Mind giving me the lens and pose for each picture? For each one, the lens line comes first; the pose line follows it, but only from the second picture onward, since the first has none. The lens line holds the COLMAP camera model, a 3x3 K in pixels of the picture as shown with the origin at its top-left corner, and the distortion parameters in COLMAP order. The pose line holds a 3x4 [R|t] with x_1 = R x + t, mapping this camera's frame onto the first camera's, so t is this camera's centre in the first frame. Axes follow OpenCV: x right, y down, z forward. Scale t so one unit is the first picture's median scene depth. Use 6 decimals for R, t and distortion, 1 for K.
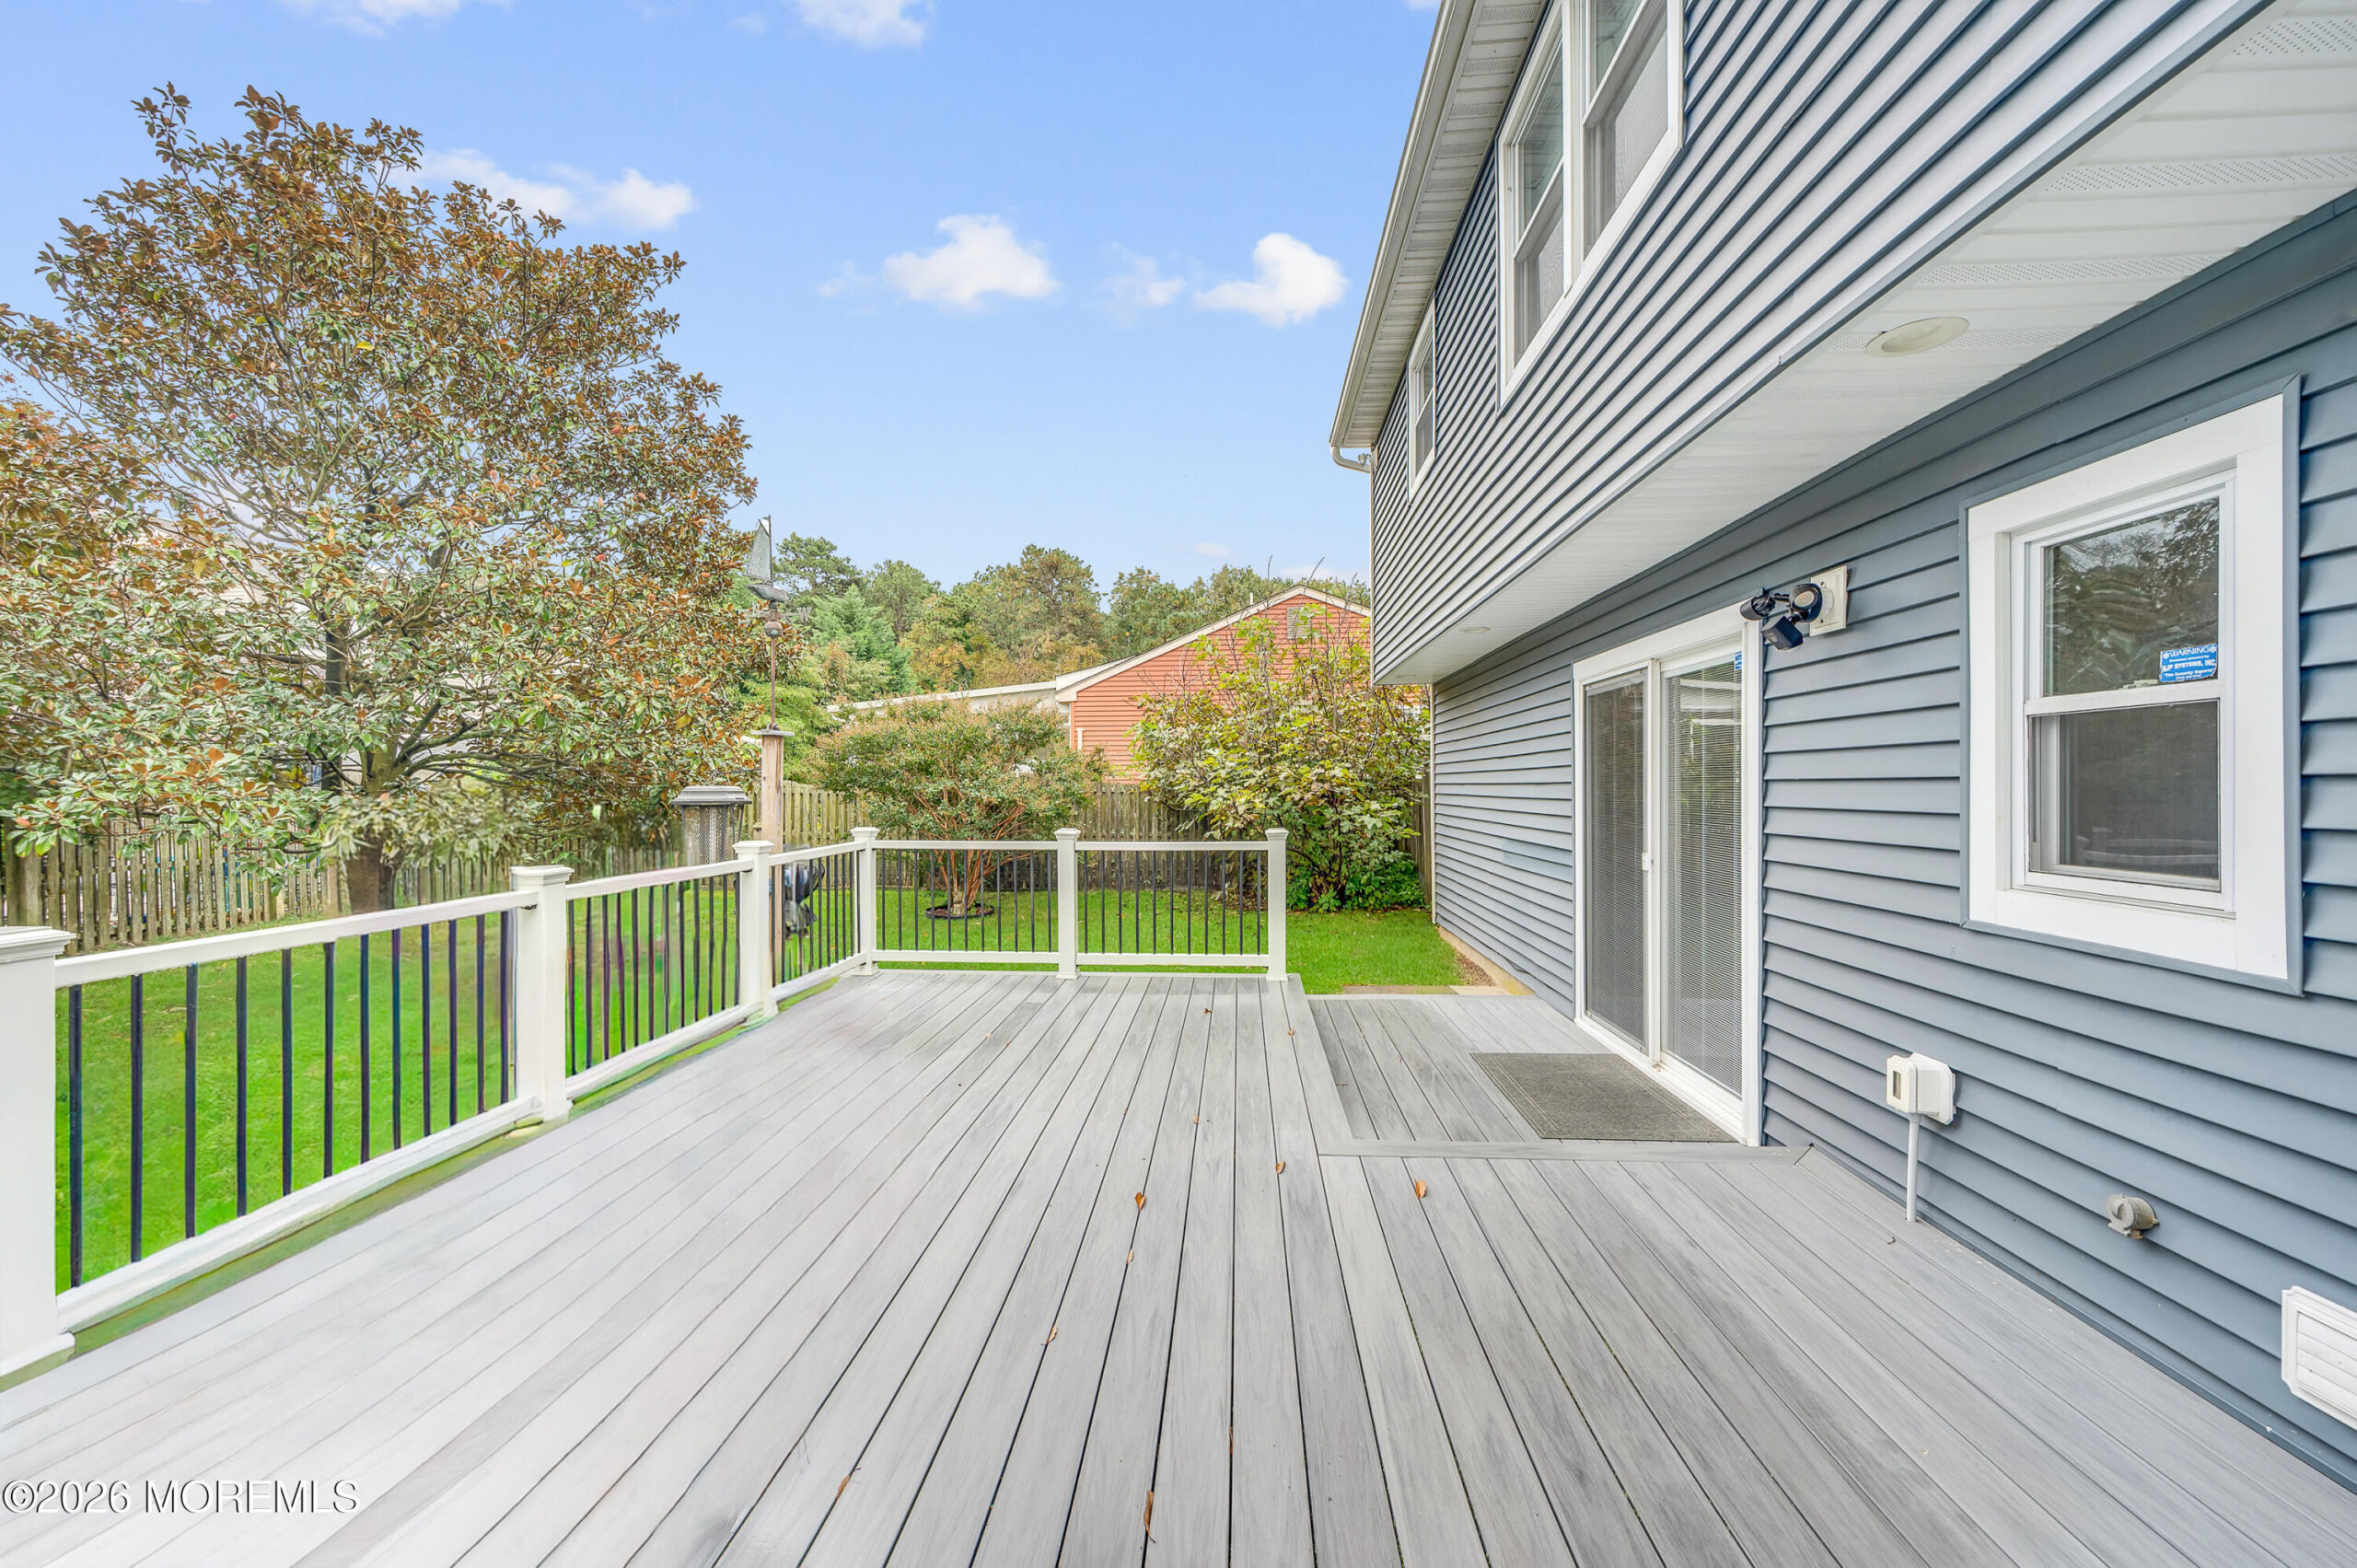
lens RADIAL K [[931.7, 0, 1176.6], [0, 931.7, 775.0], [0, 0, 1]] dist [0.000024, 0.000596]
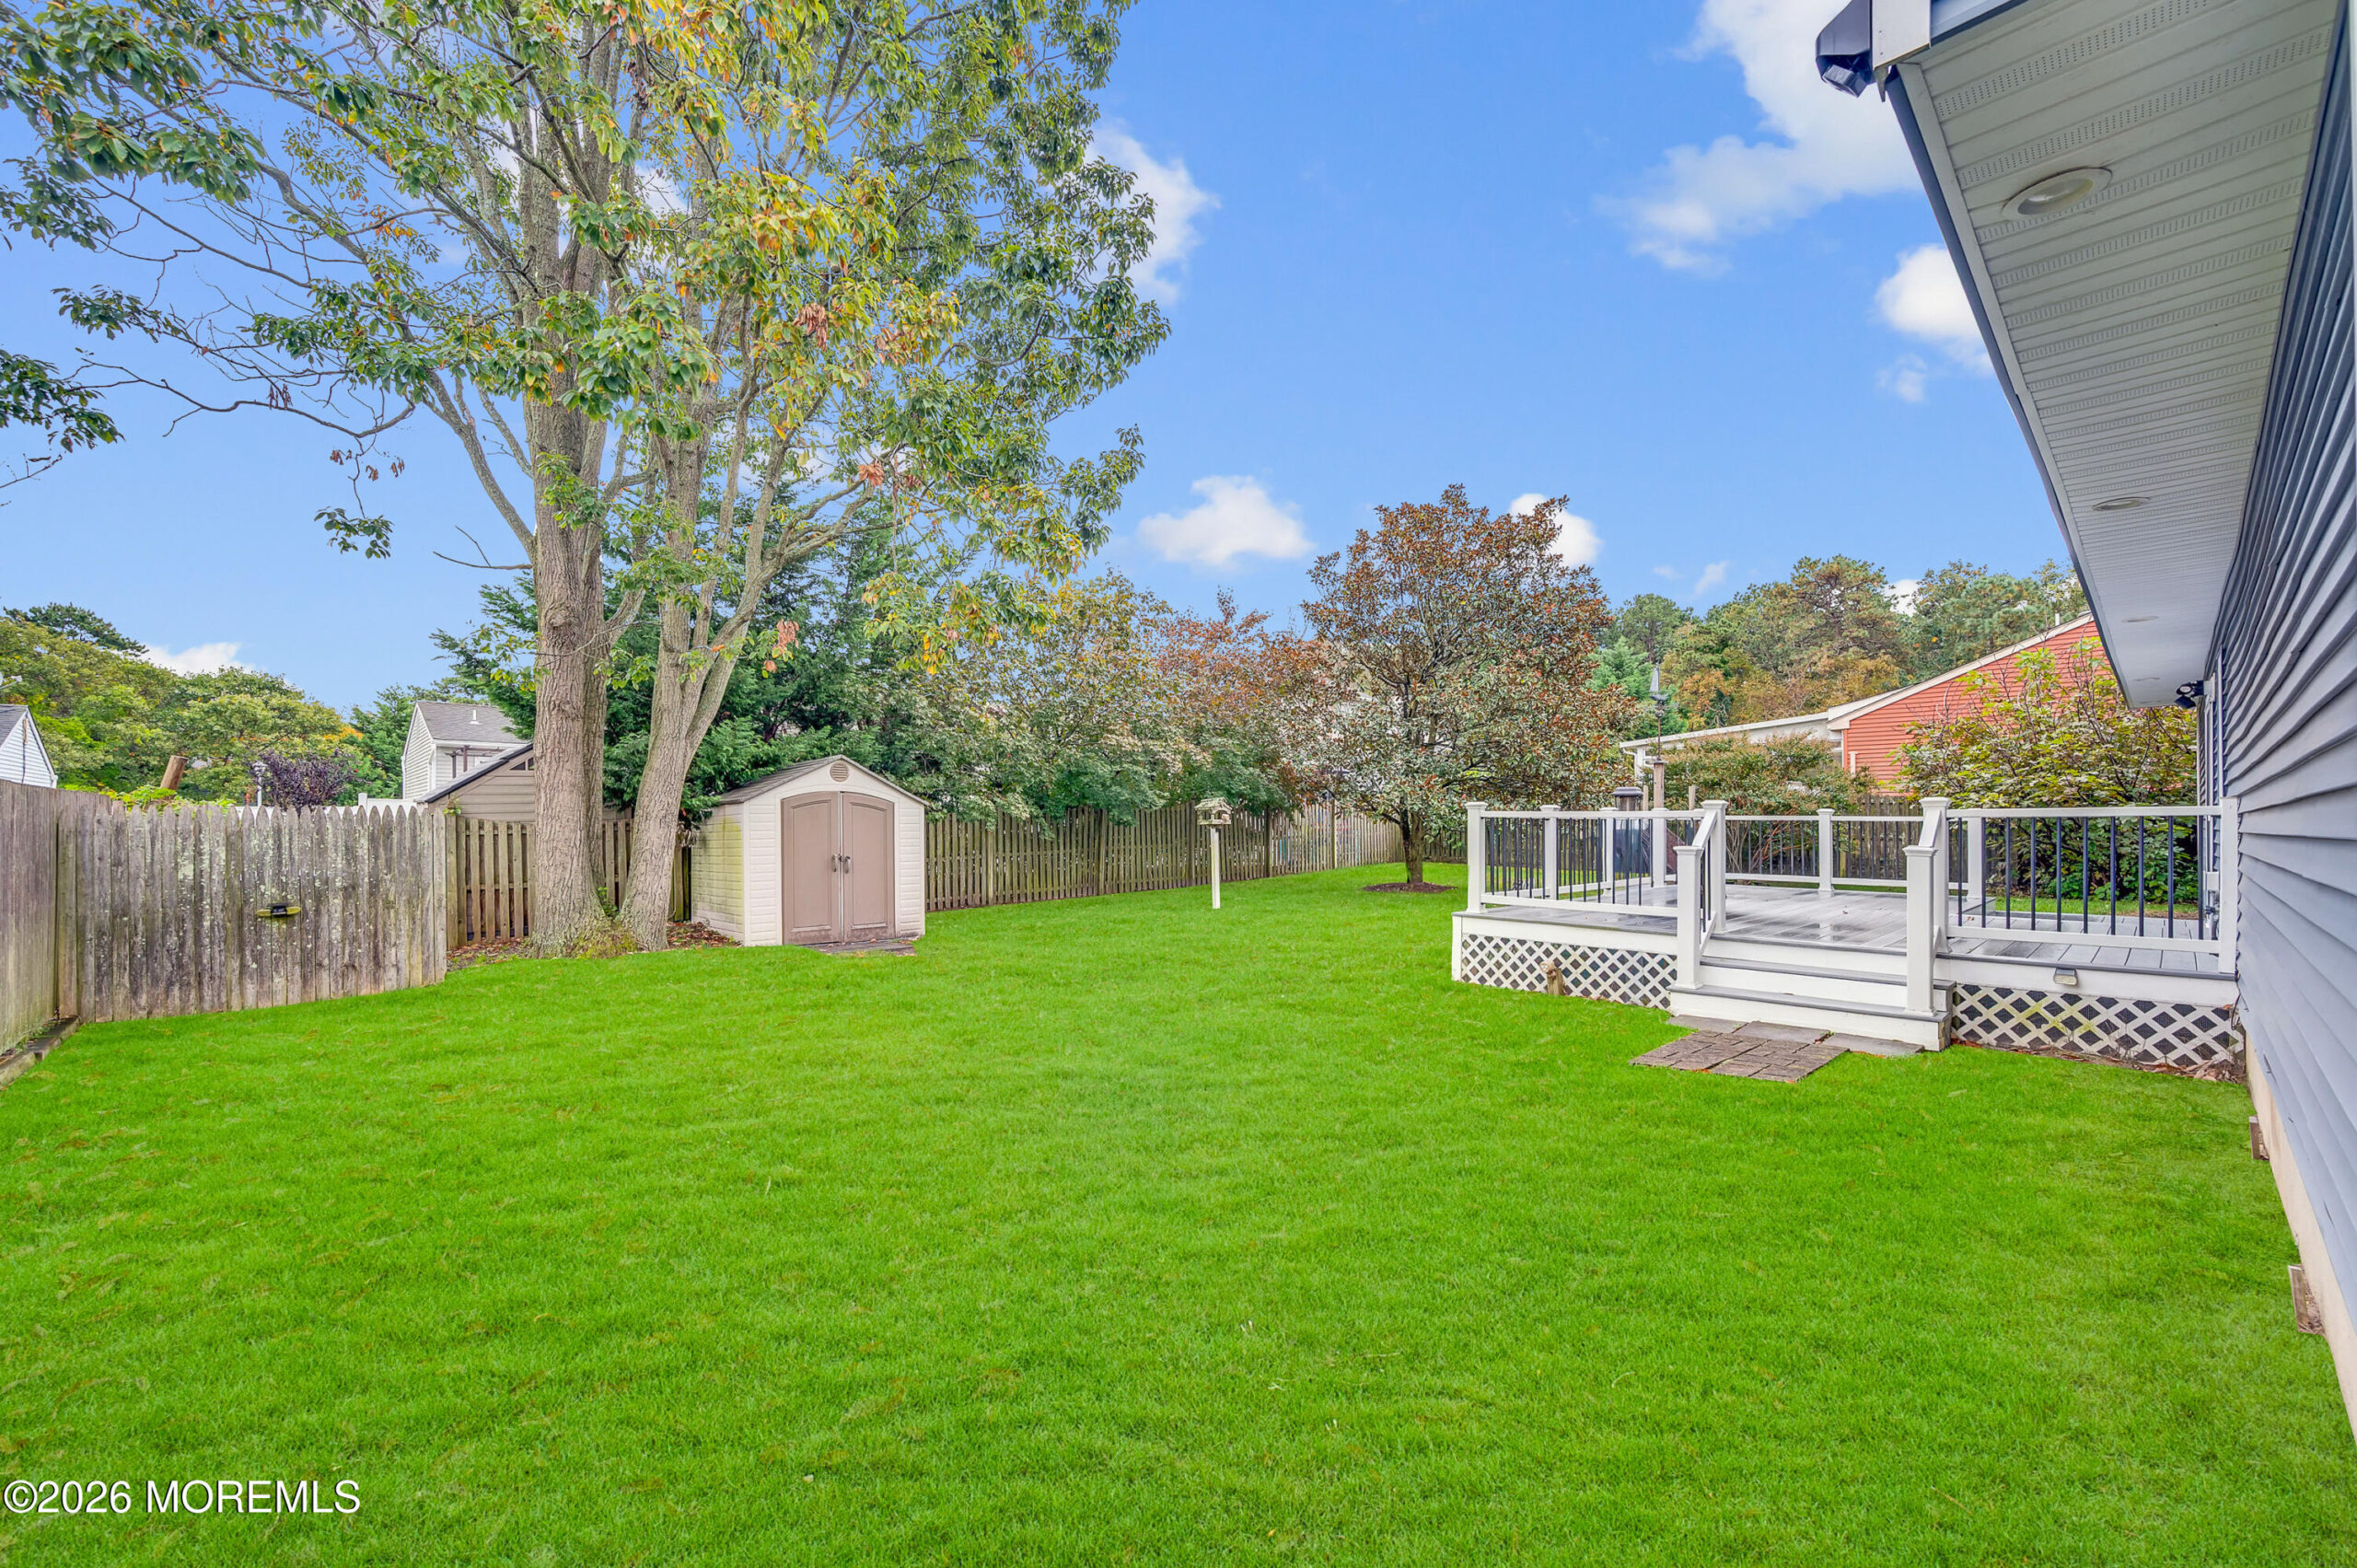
lens RADIAL K [[931.7, 0, 1172.6], [0, 931.7, 813.5], [0, 0, 1]] dist [0.000024, 0.000596]
pose [[0.731698, 0.003163, -0.681622, 0.019788], [0.000677, 0.999985, 0.005367, 0.005793], [0.681629, -0.004388, 0.731685, -0.124835]]
